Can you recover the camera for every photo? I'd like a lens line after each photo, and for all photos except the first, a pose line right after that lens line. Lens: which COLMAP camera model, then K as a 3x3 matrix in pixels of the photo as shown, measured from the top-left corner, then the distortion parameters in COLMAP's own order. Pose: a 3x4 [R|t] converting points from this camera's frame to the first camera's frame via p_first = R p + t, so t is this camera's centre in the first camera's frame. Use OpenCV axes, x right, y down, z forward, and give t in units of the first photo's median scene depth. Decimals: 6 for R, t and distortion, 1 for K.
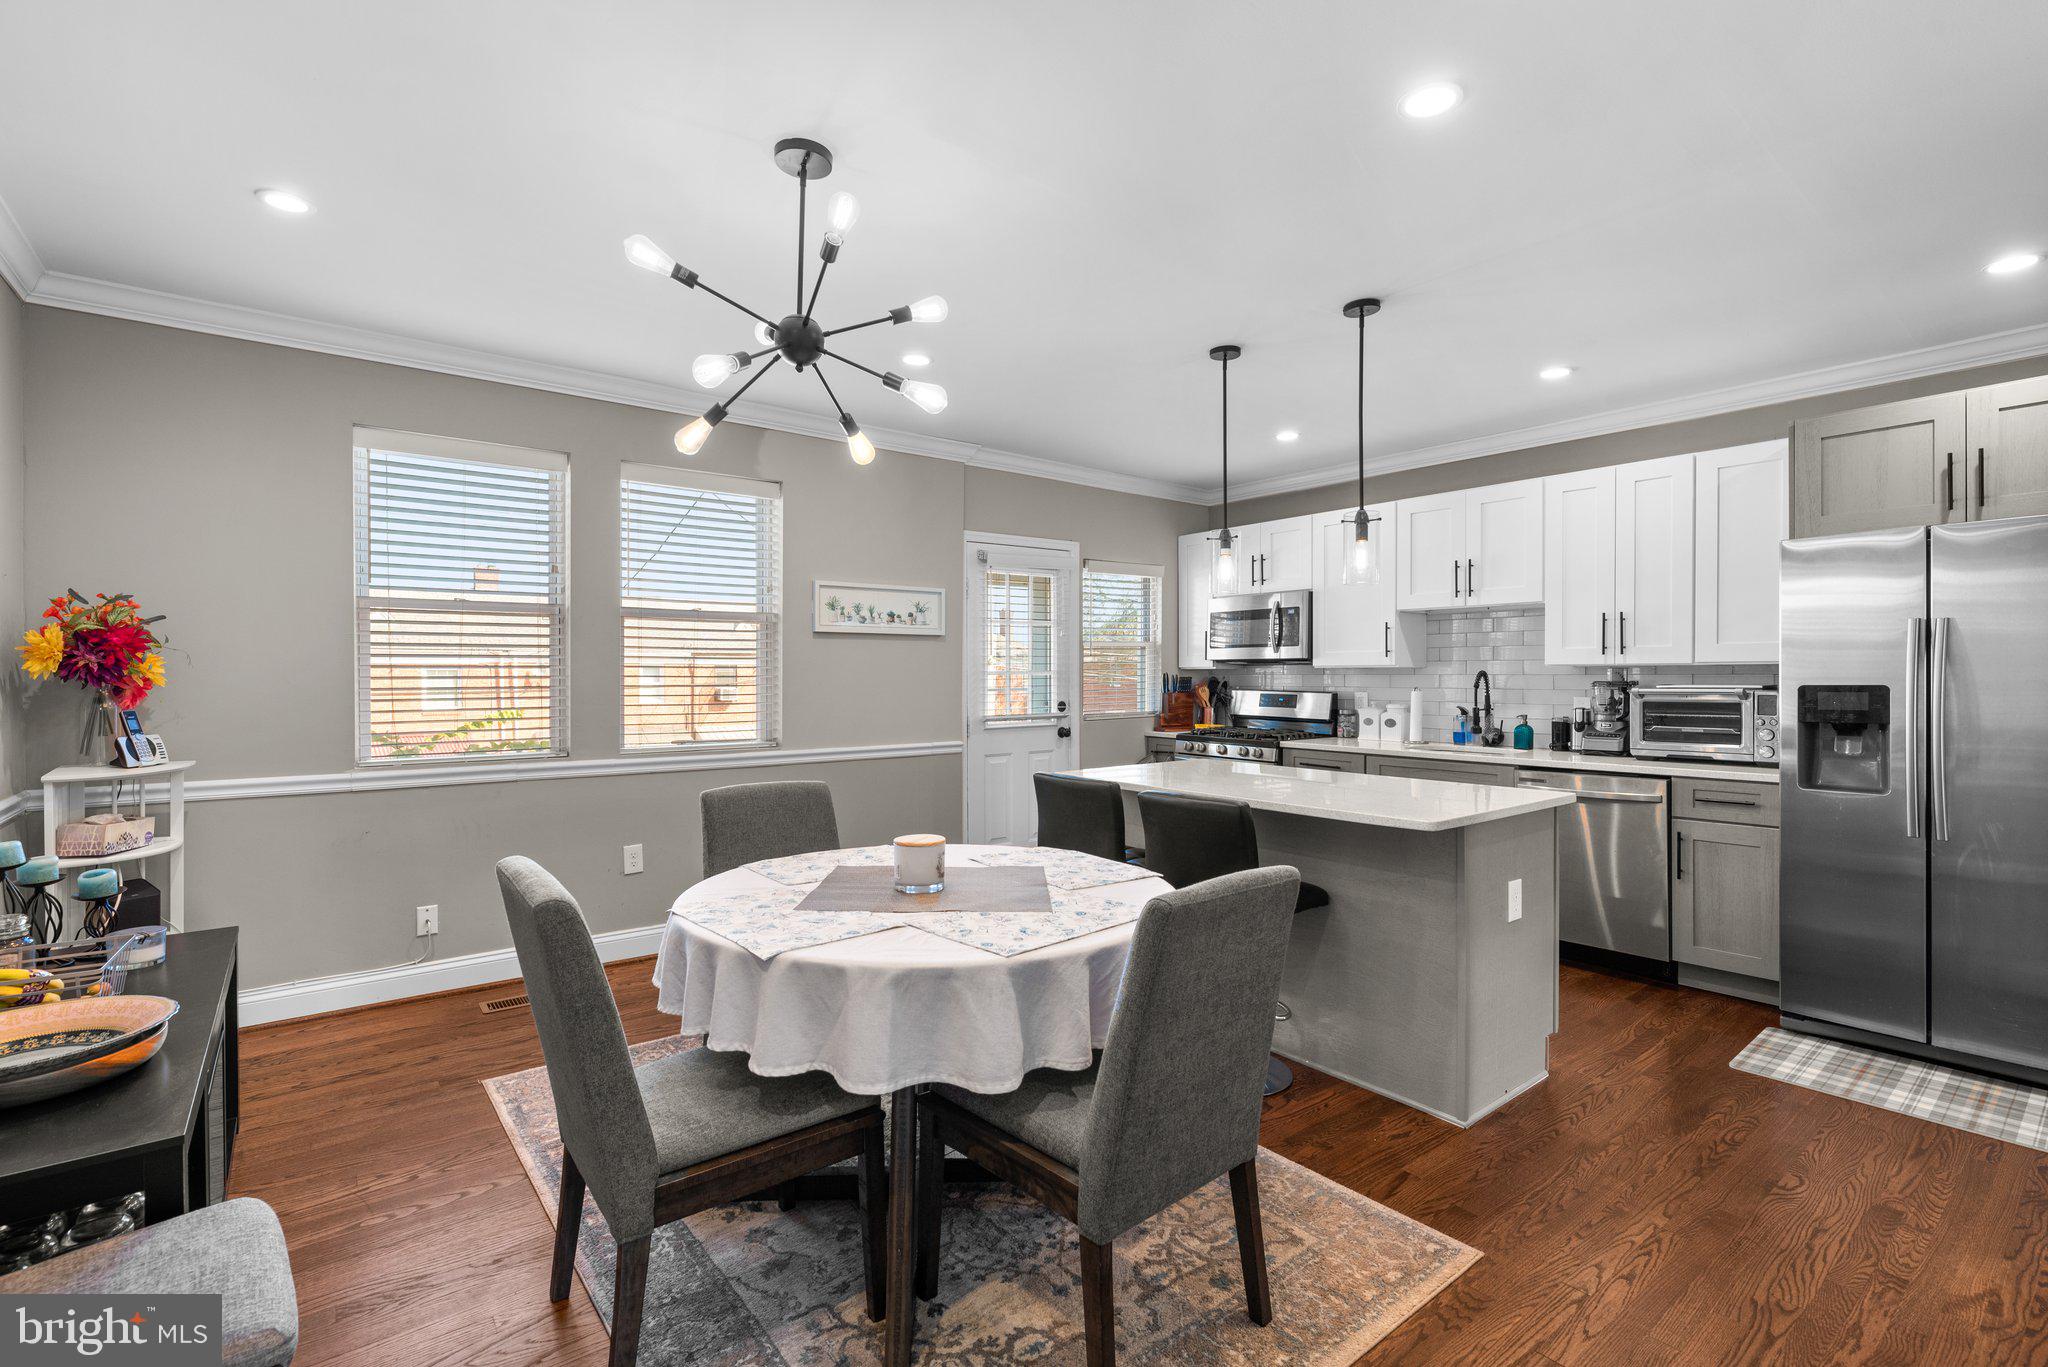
lens RADIAL K [[924.7, 0, 1034.2], [0, 924.7, 687.4], [0, 0, 1]] dist [0.001466, -0.000475]
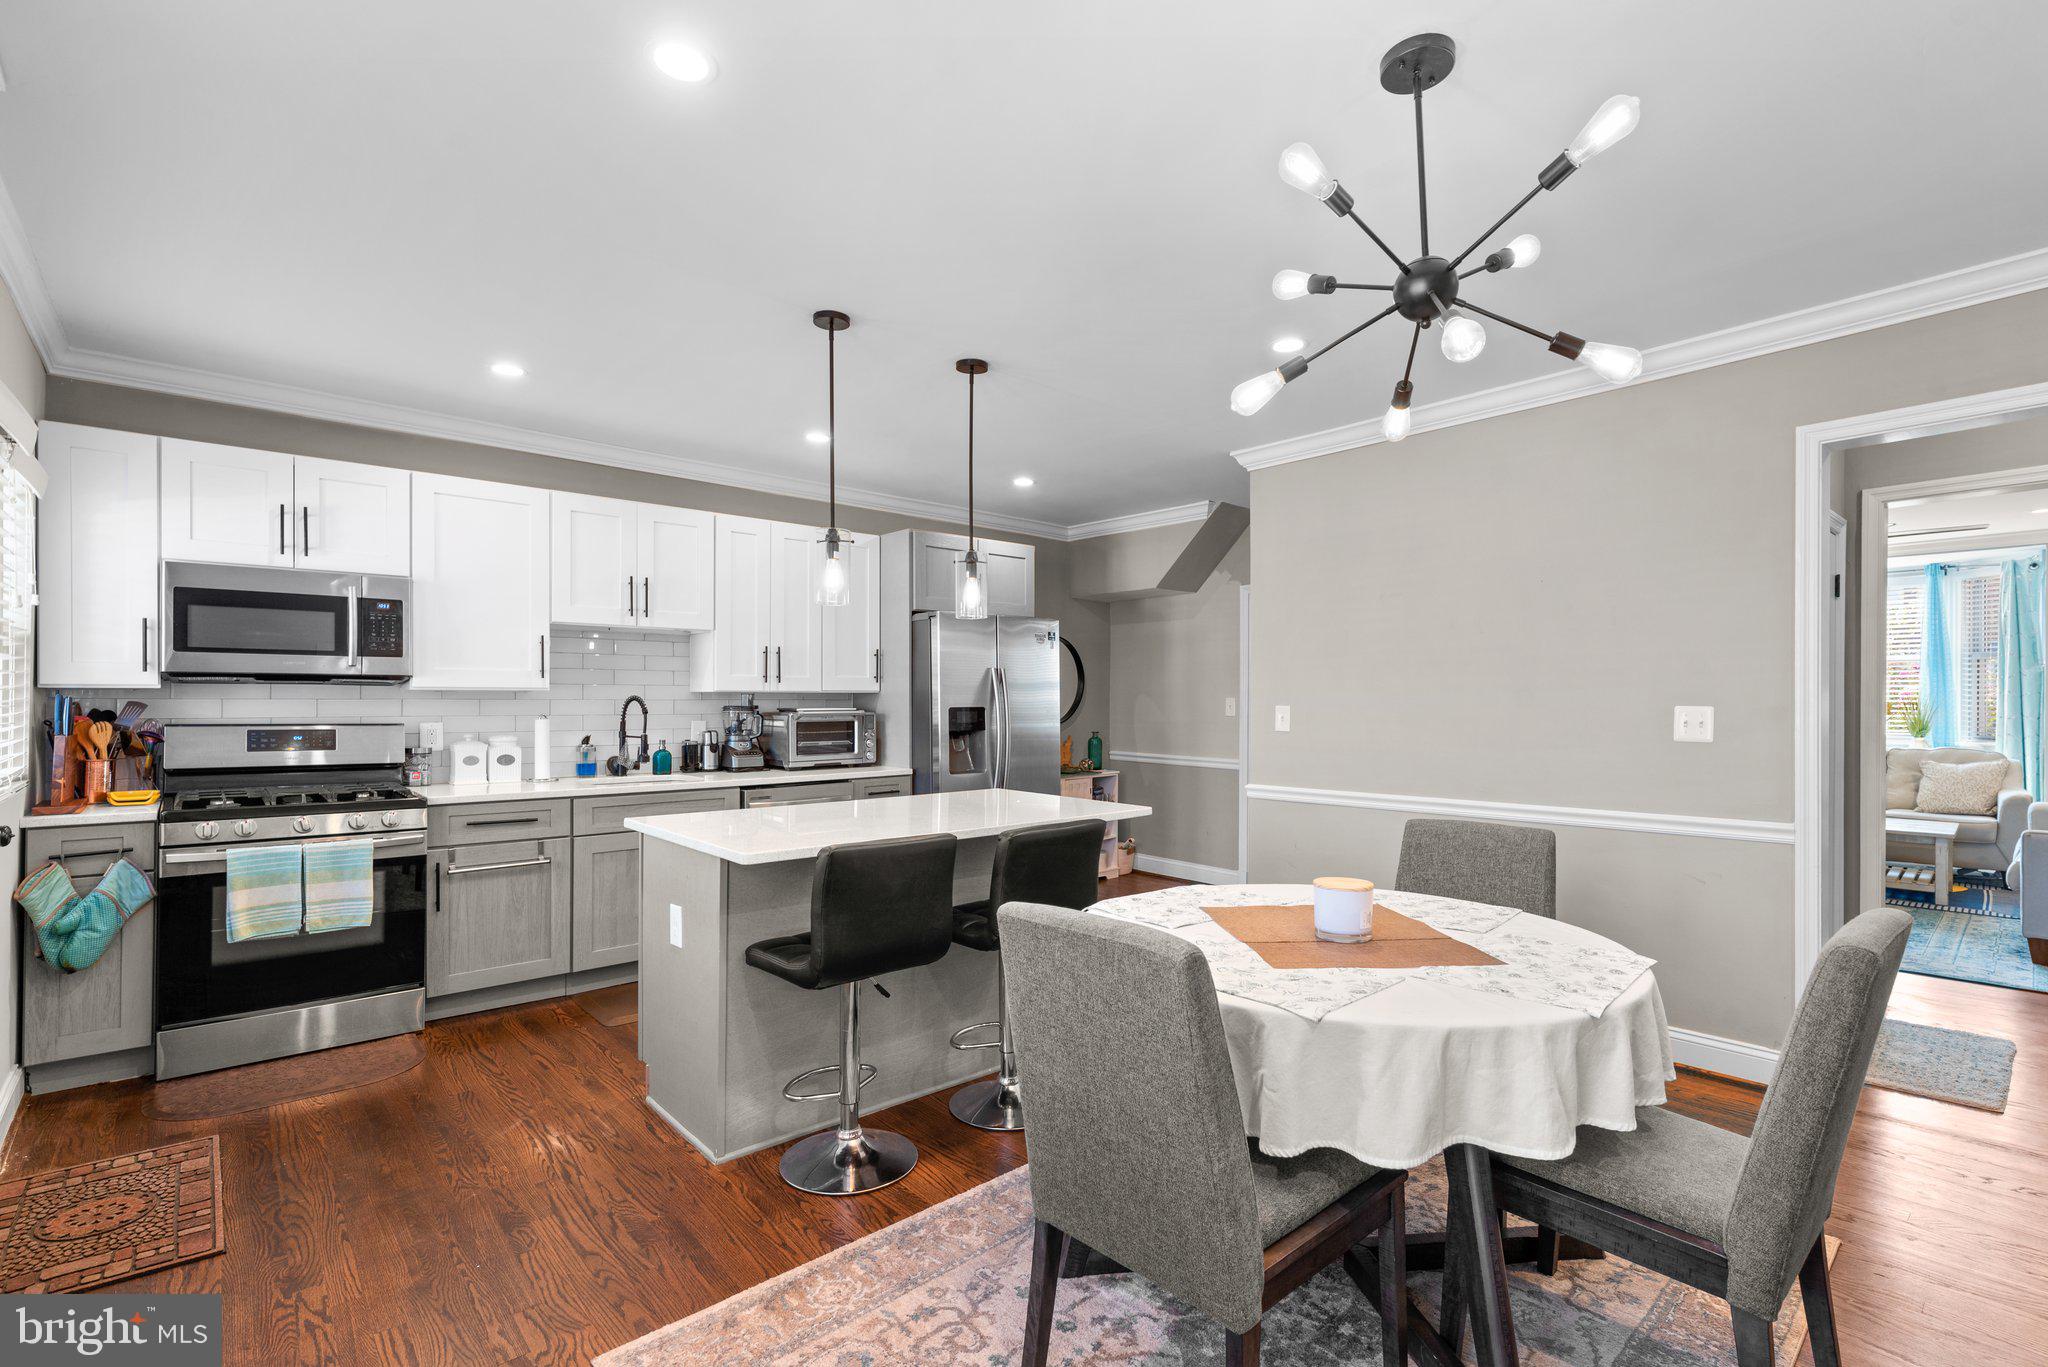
lens RADIAL K [[924.7, 0, 1036.4], [0, 924.7, 686.8], [0, 0, 1]] dist [0.001466, -0.000475]
pose [[-0.062406, 0.012667, 0.997970, -0.511291], [0.009386, 0.999883, -0.012104, -0.012170], [-0.998007, 0.008611, -0.062517, 0.678499]]
